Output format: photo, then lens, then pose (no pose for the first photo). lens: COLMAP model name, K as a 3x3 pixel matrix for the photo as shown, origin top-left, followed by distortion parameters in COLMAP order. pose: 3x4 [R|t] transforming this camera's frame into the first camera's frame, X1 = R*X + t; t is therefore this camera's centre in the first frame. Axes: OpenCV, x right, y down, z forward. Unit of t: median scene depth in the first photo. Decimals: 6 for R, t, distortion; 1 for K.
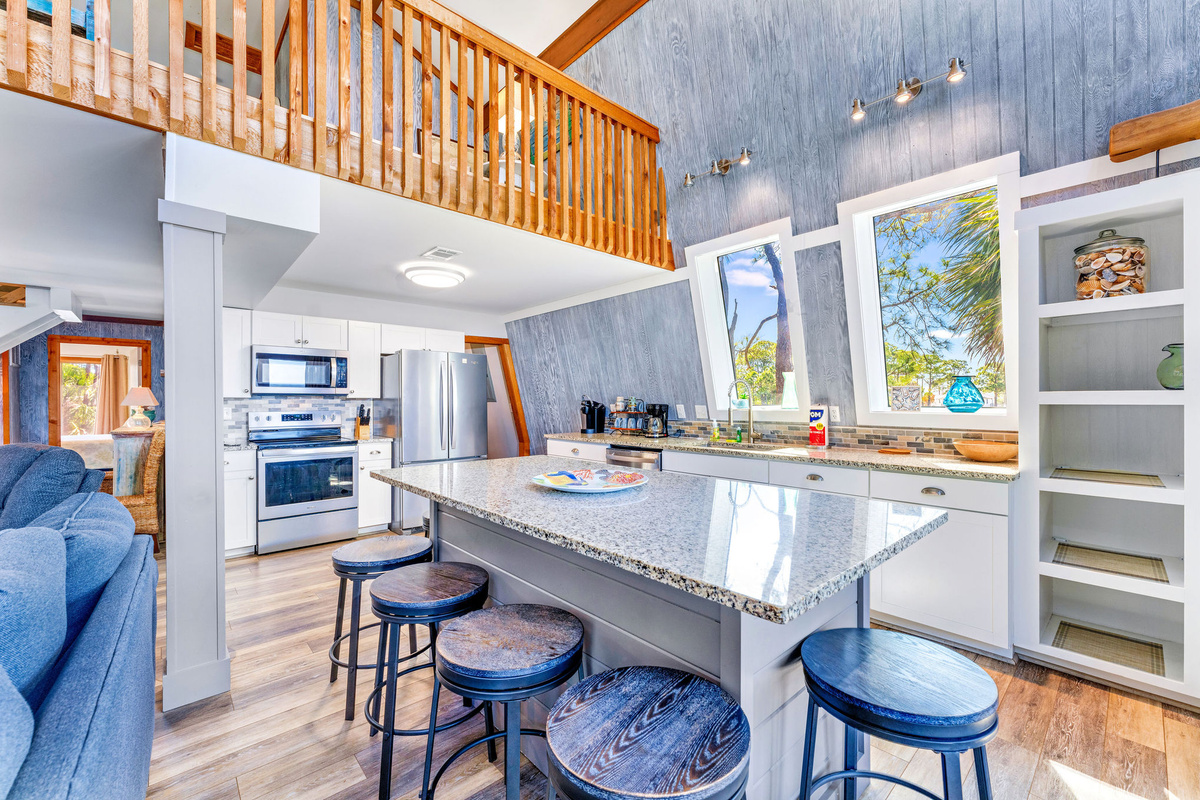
lens RADIAL K [[491.6, 0, 606.1], [0, 491.6, 401.1], [0, 0, 1]] dist [-0.000205, -0.000087]
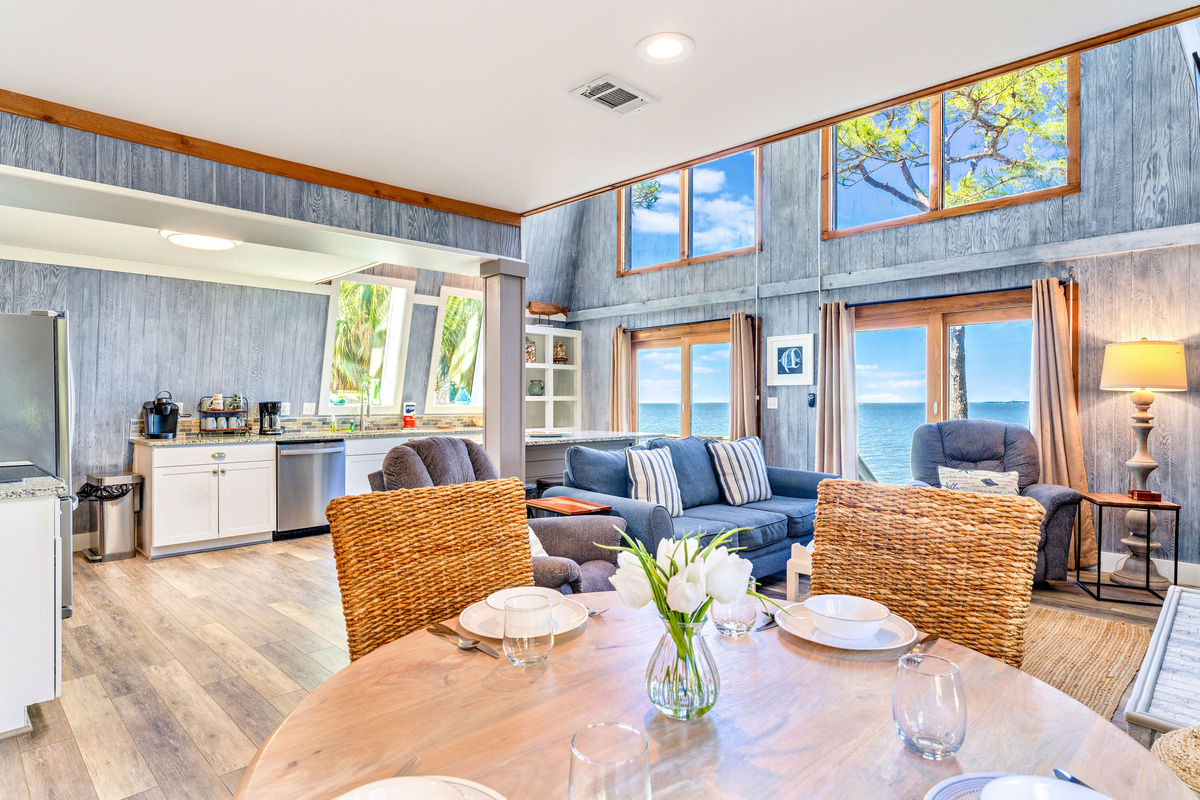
lens RADIAL K [[653.4, 0, 596.2], [0, 653.4, 401.0], [0, 0, 1]] dist [-0.000408, 0.000151]
pose [[-0.054341, 0.003835, 0.998515, -1.346112], [0.001630, 0.999992, -0.003752, 0.010805], [-0.998521, 0.001424, -0.054347, 0.420176]]
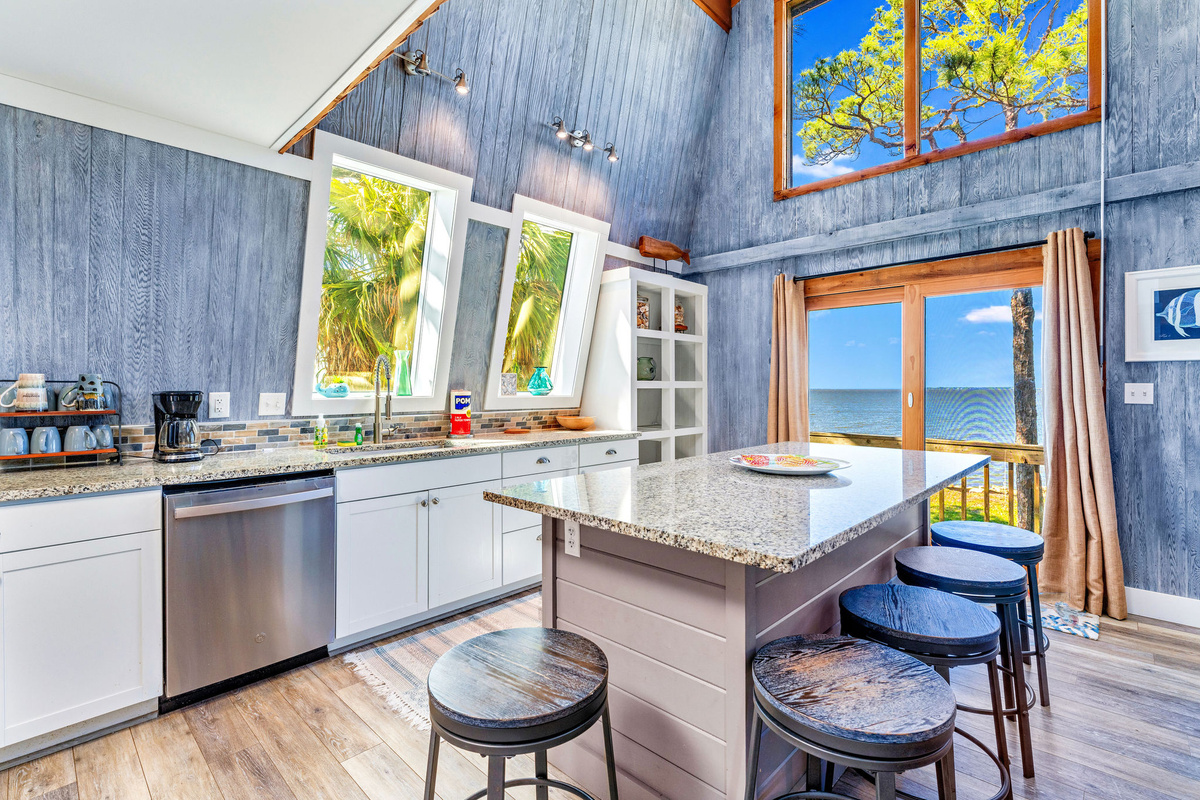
lens RADIAL K [[540.7, 0, 604.2], [0, 540.7, 386.7], [0, 0, 1]] dist [-0.003402, -0.000668]
pose [[-0.074788, 0.003362, 0.997194, -0.480423], [0.000868, 0.999994, -0.003306, 0.003532], [-0.997199, 0.000618, -0.074790, 0.651567]]
